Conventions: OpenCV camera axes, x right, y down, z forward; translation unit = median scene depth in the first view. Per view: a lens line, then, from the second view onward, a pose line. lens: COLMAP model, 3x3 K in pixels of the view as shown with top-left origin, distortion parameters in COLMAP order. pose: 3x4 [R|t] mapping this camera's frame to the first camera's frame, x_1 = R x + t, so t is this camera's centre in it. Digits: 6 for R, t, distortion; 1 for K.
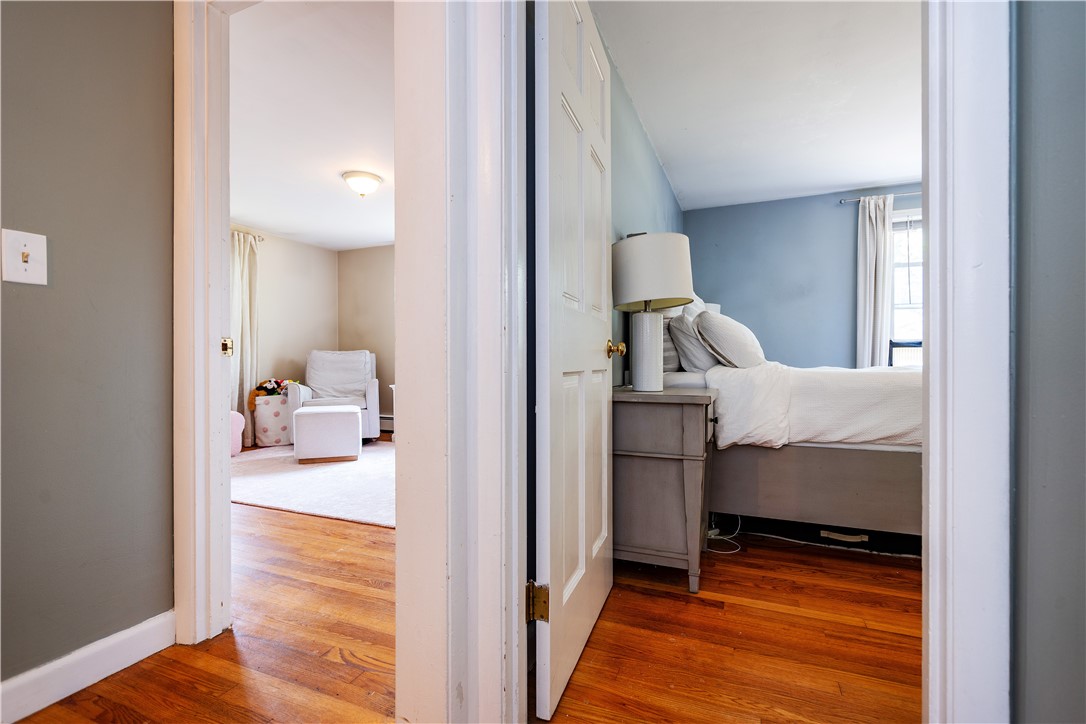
lens RADIAL K [[488.6, 0, 545.6], [0, 488.6, 358.4], [0, 0, 1]] dist [0.003687, 0.000203]
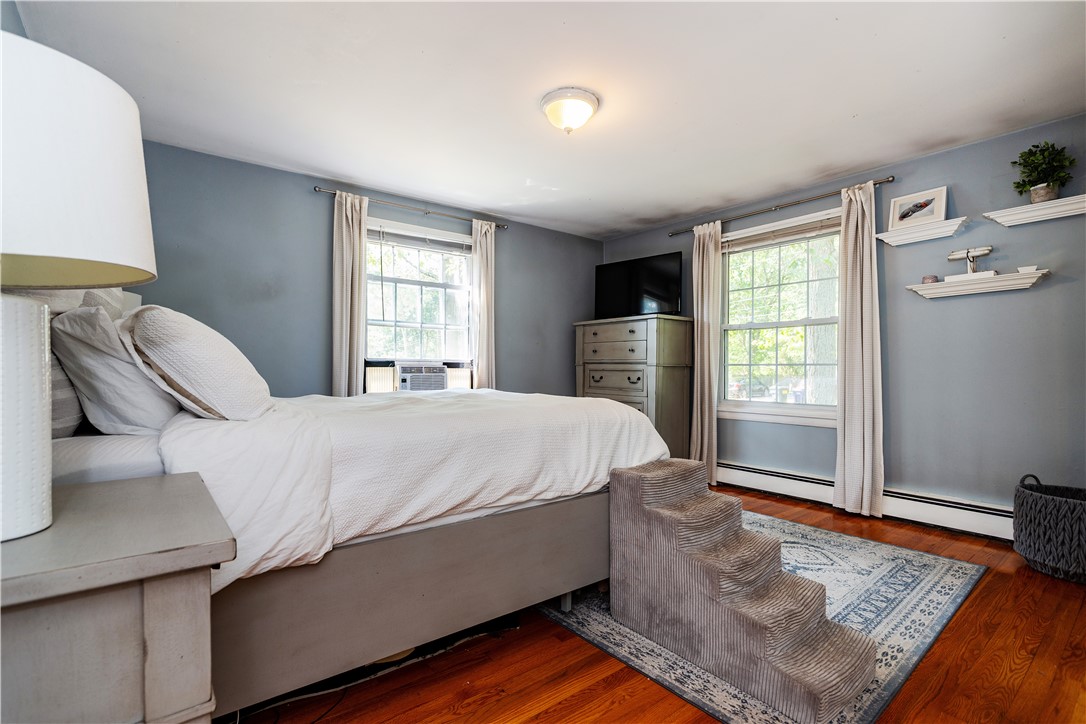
lens RADIAL K [[504.0, 0, 542.8], [0, 504.0, 374.7], [0, 0, 1]] dist [-0.002113, -0.000376]
pose [[0.484426, -0.009703, 0.874779, 0.072479], [-0.007018, 0.999863, 0.014977, -0.036506], [-0.874804, -0.013395, 0.484291, 0.393315]]
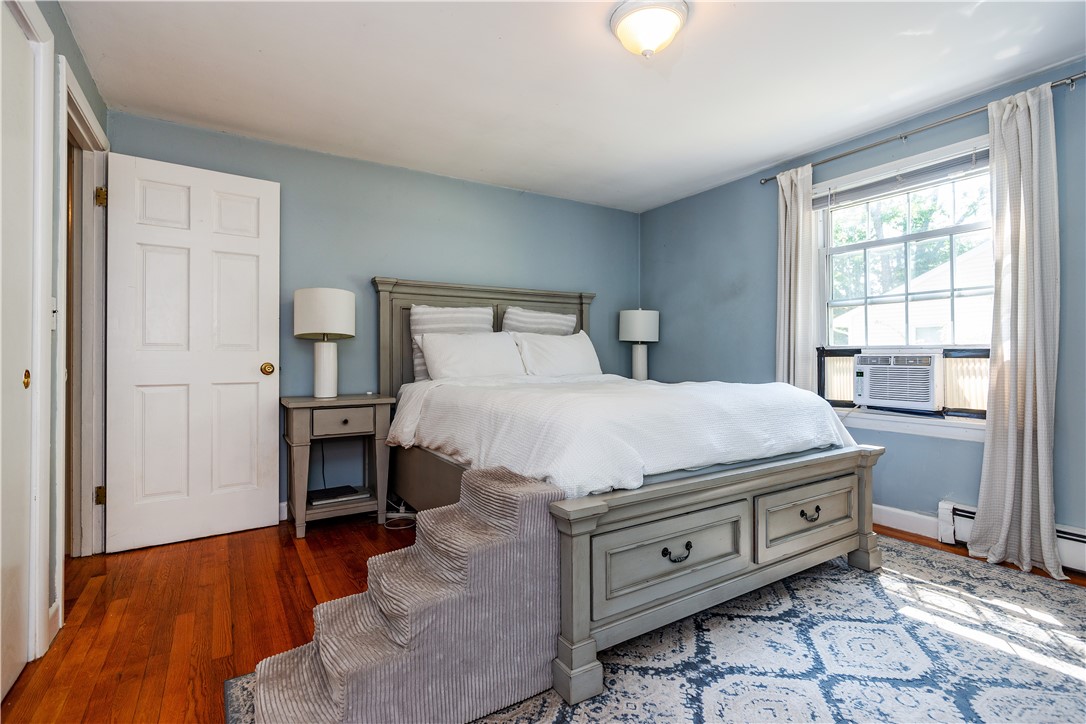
lens RADIAL K [[502.0, 0, 542.0], [0, 502.0, 363.7], [0, 0, 1]] dist [-0.001421, -0.000163]
pose [[0.817448, 0.009307, -0.575927, 1.236632], [0.002908, 0.999790, 0.020284, -0.042996], [0.575995, -0.018255, 0.817250, 0.116467]]
